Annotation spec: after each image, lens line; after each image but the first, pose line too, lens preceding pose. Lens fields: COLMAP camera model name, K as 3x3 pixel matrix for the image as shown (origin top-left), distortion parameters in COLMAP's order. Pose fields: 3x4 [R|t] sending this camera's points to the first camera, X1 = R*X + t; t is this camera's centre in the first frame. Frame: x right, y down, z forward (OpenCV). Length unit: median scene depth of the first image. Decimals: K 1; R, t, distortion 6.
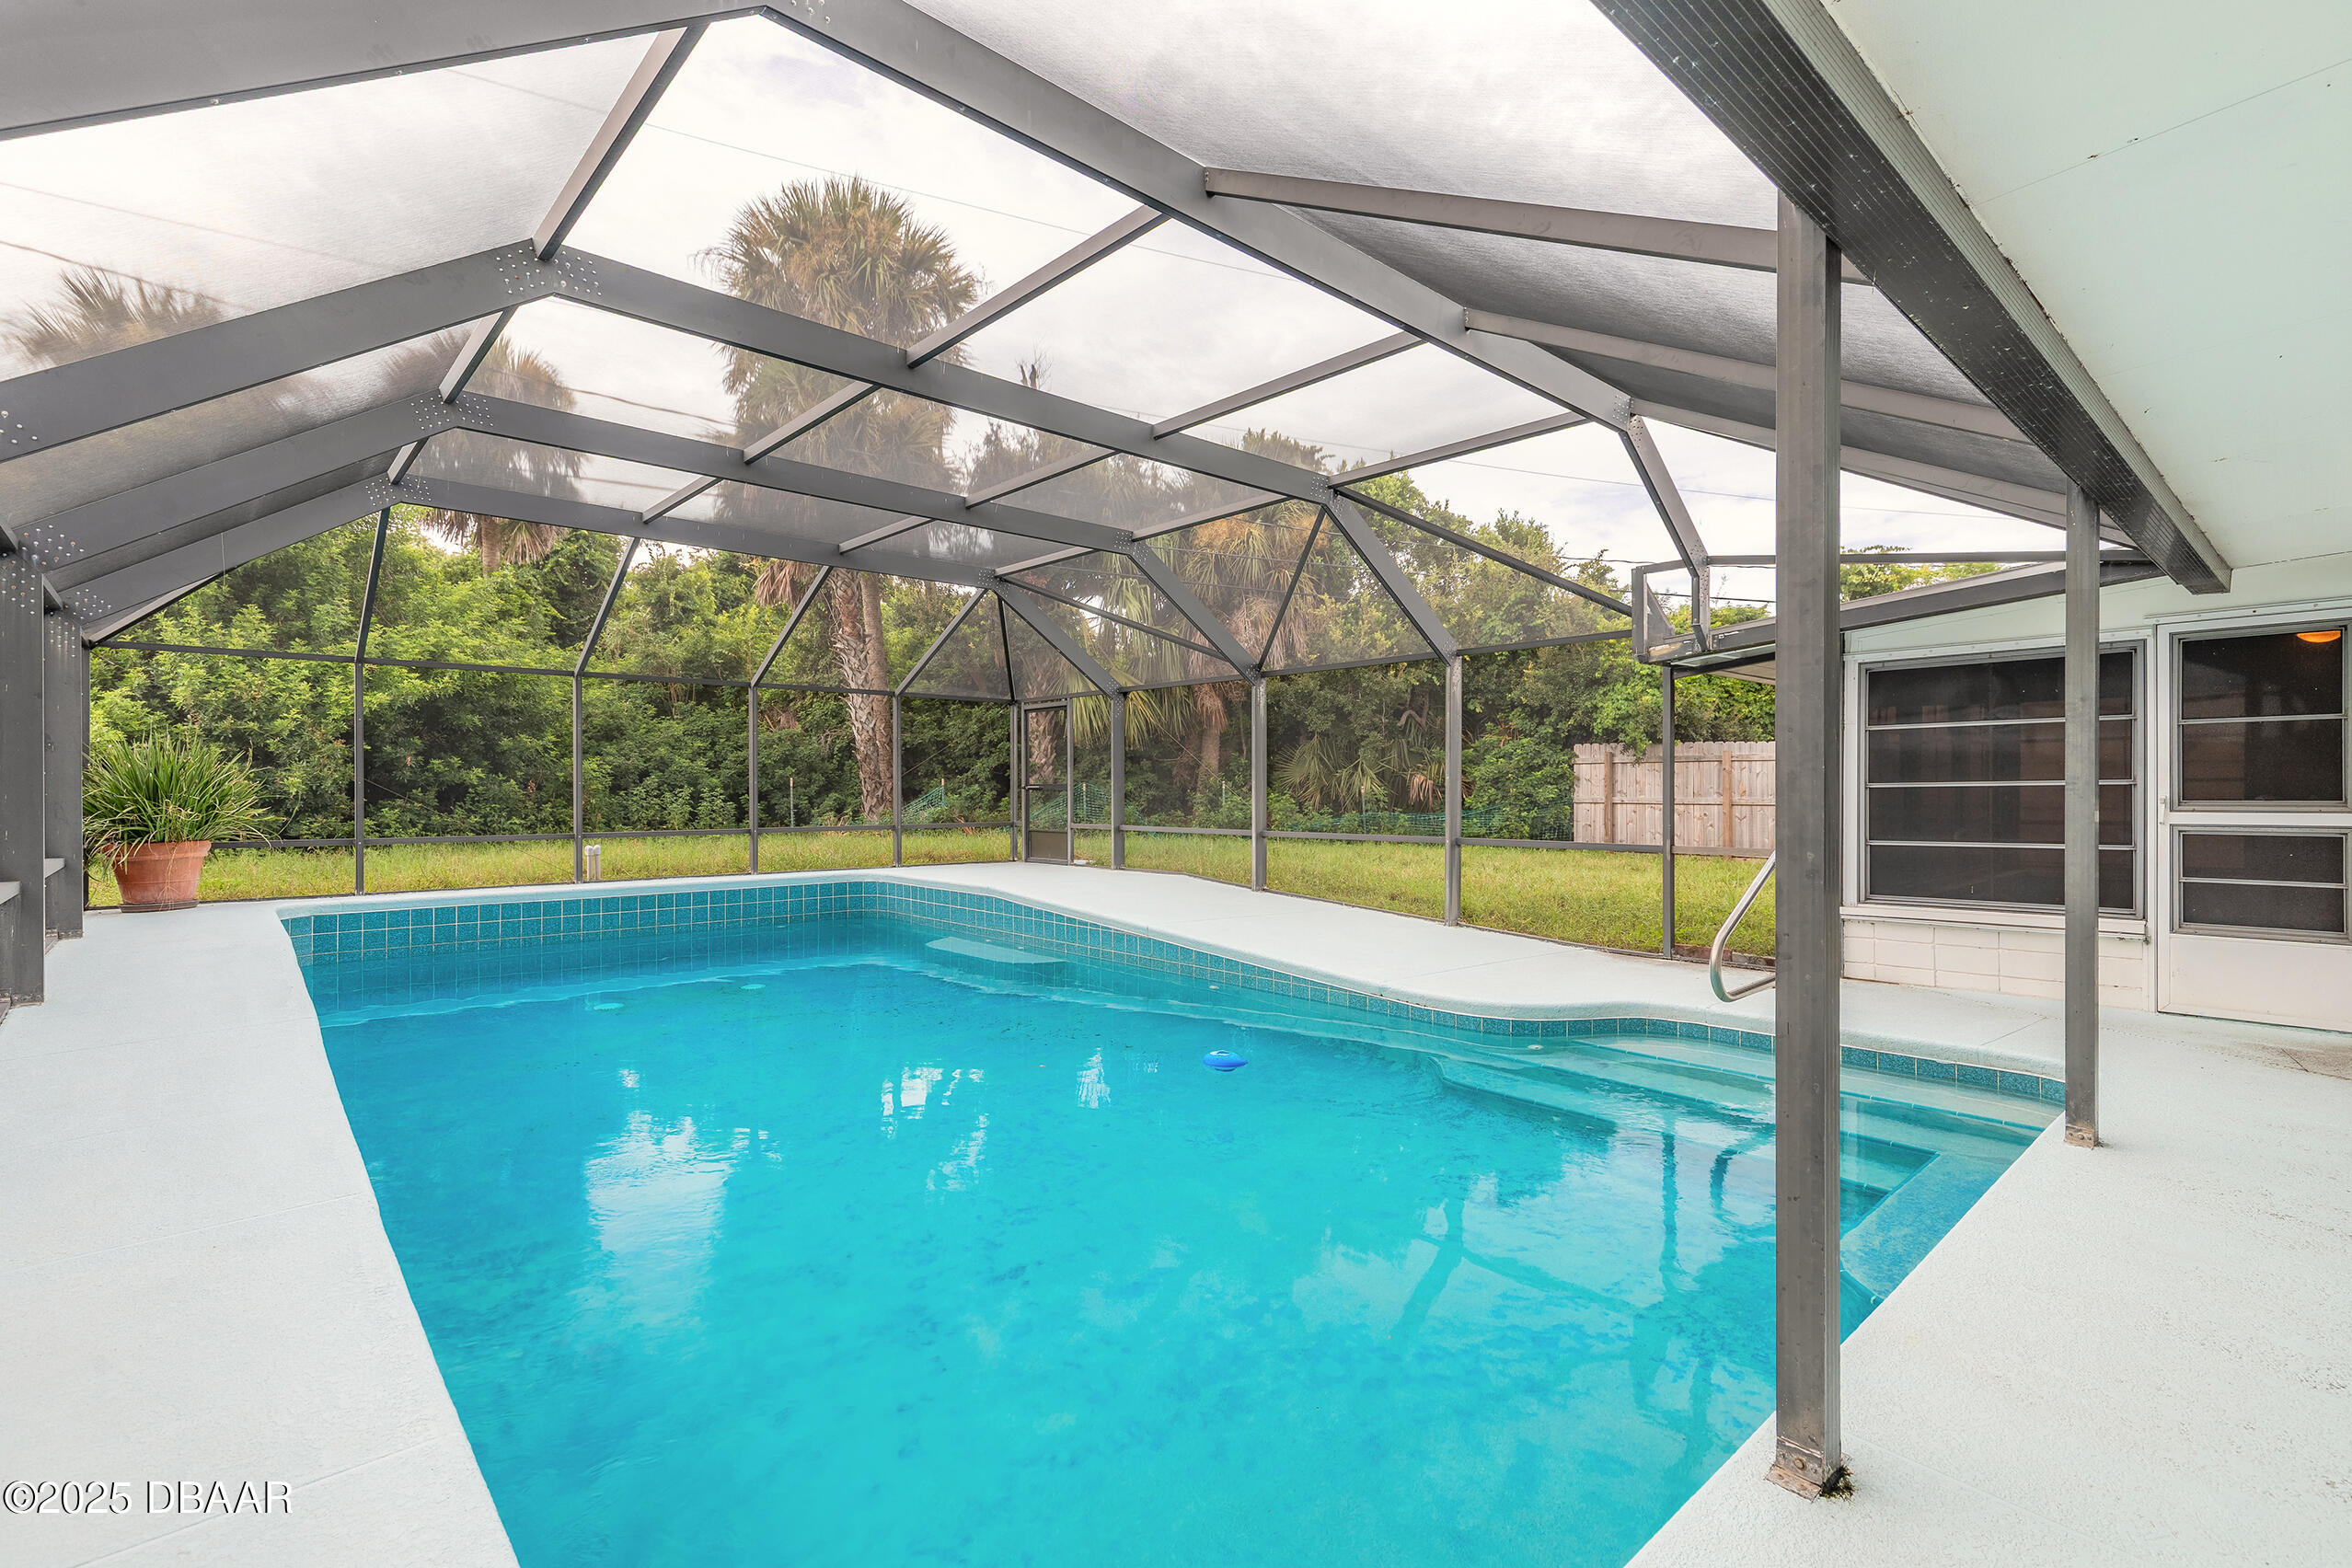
lens RADIAL K [[1087.5, 0, 1172.2], [0, 1087.5, 786.1], [0, 0, 1]] dist [0.009811, -0.000538]
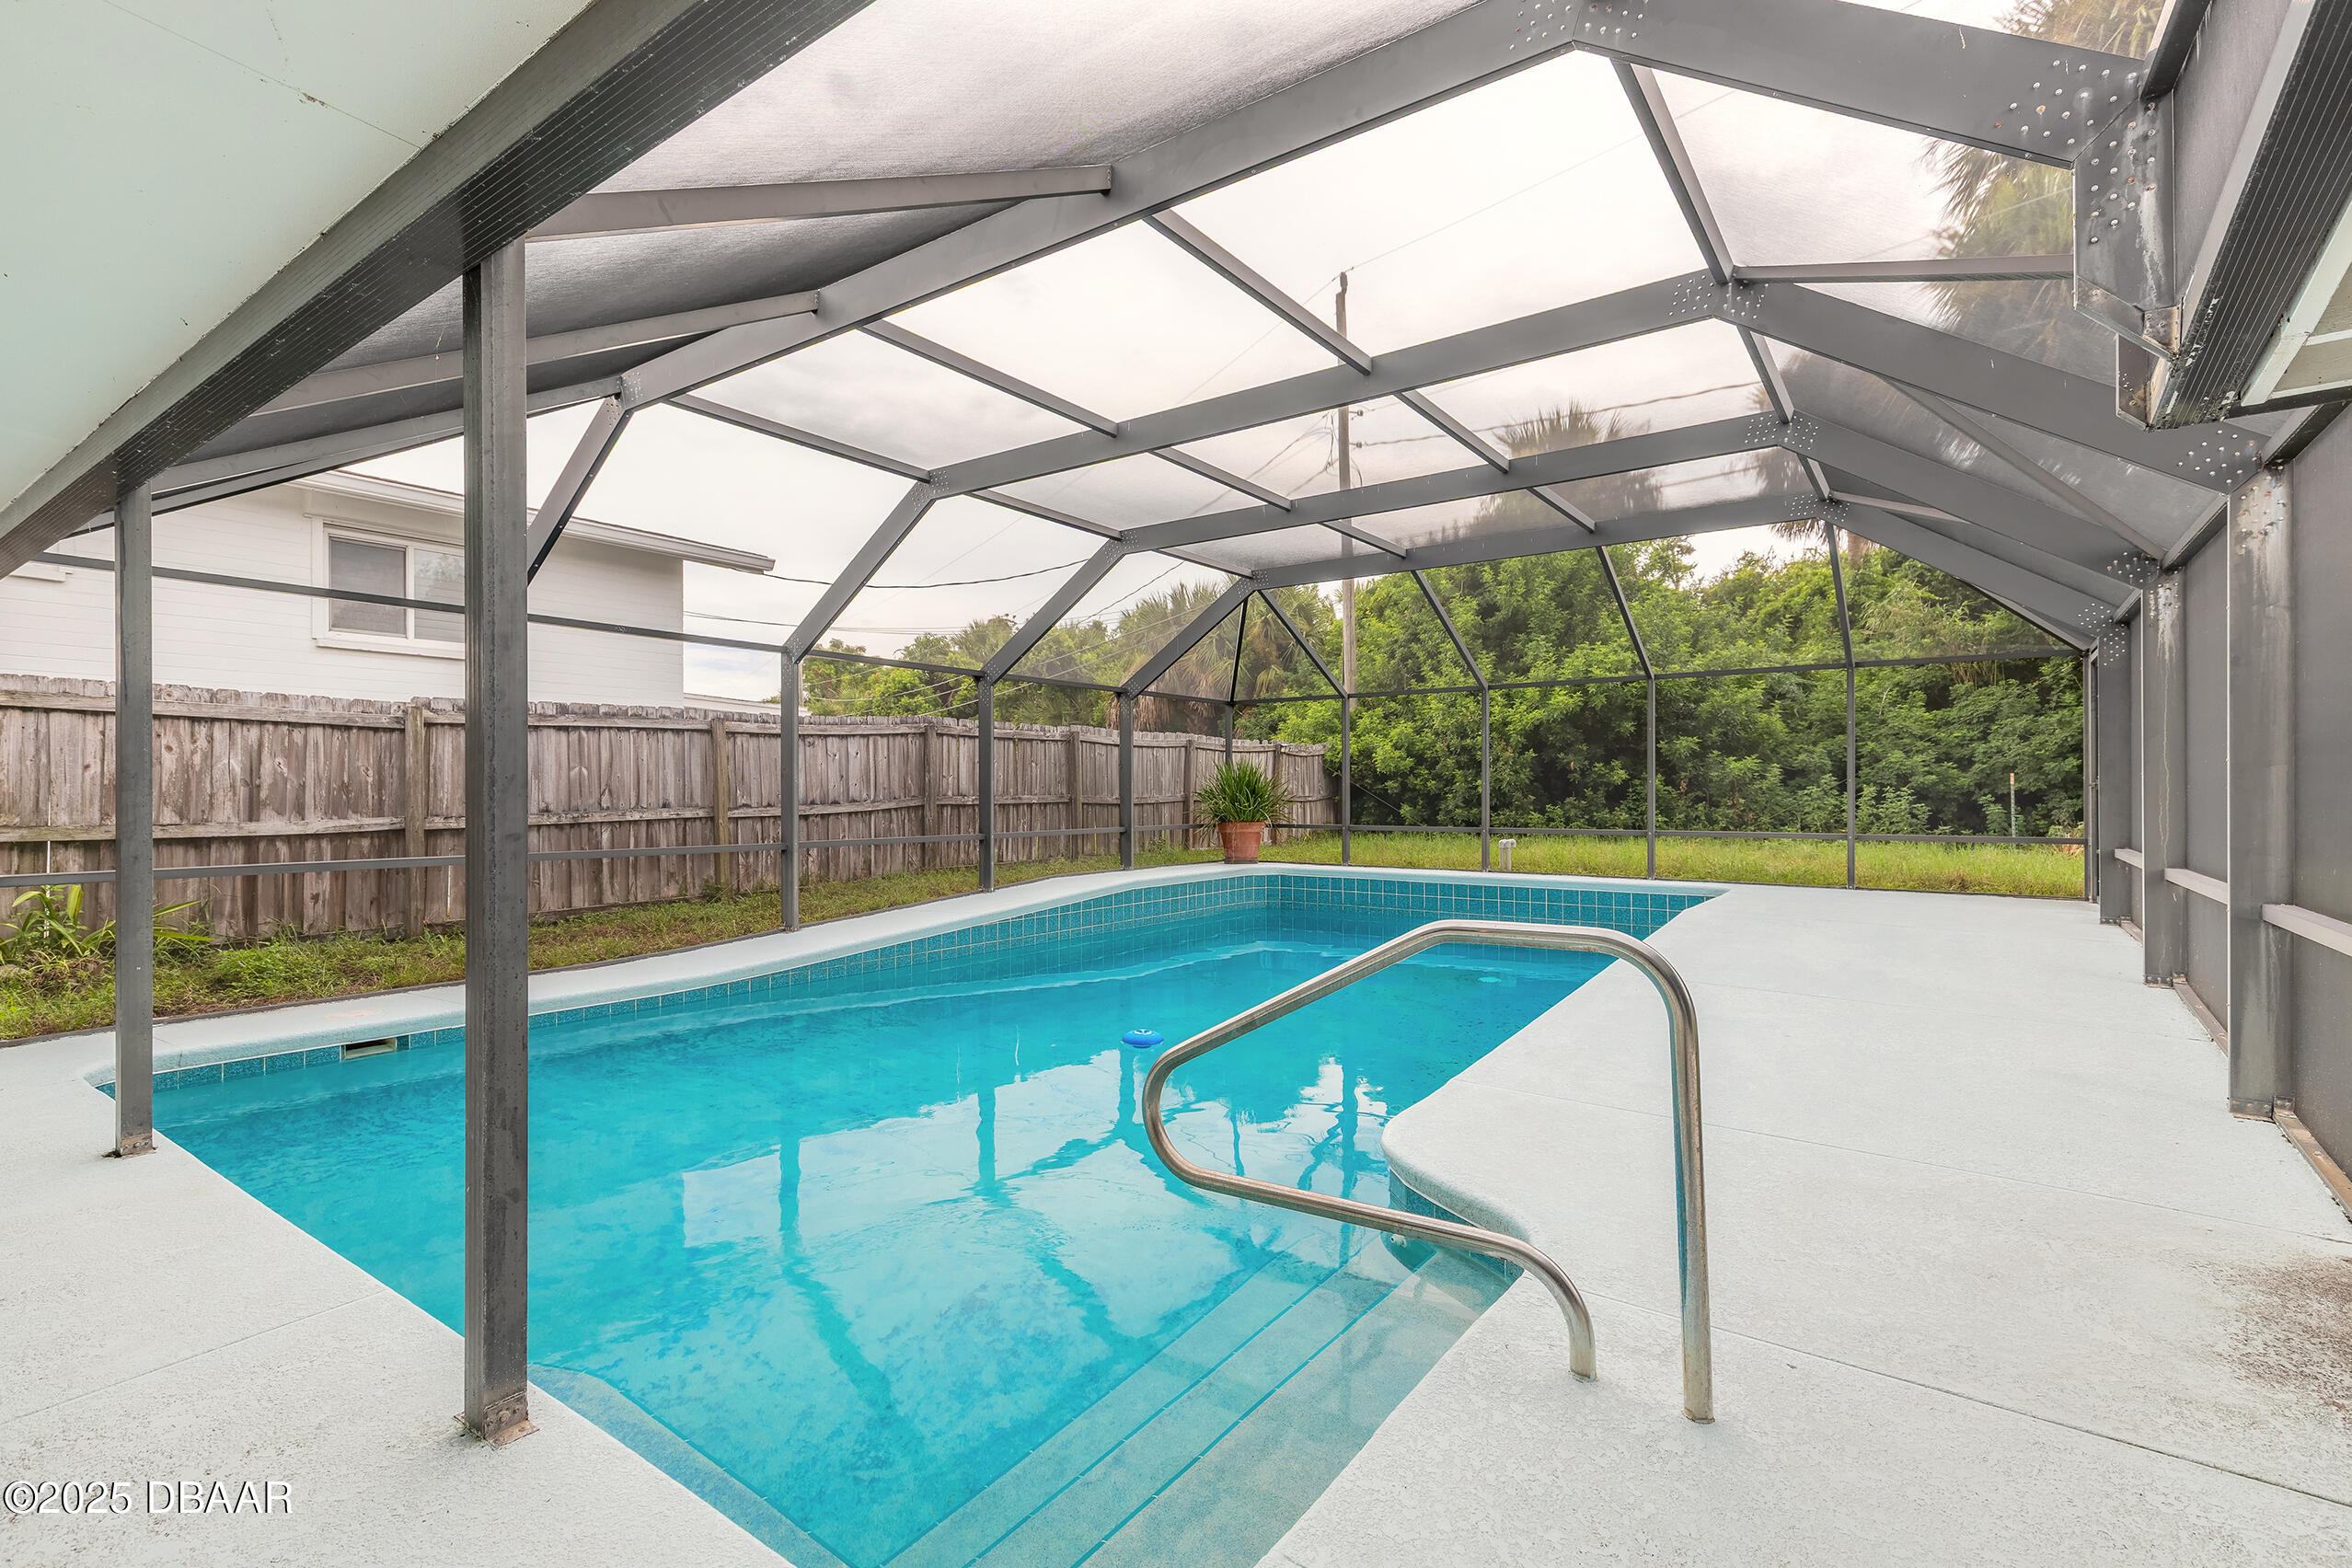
lens RADIAL K [[1087.5, 0, 1172.2], [0, 1087.5, 786.1], [0, 0, 1]] dist [0.009811, -0.000538]
pose [[0.211208, -0.002696, -0.977437, 0.405057], [0.003722, 0.999991, -0.001954, 0.000117], [0.977434, -0.003225, 0.211216, 0.348782]]
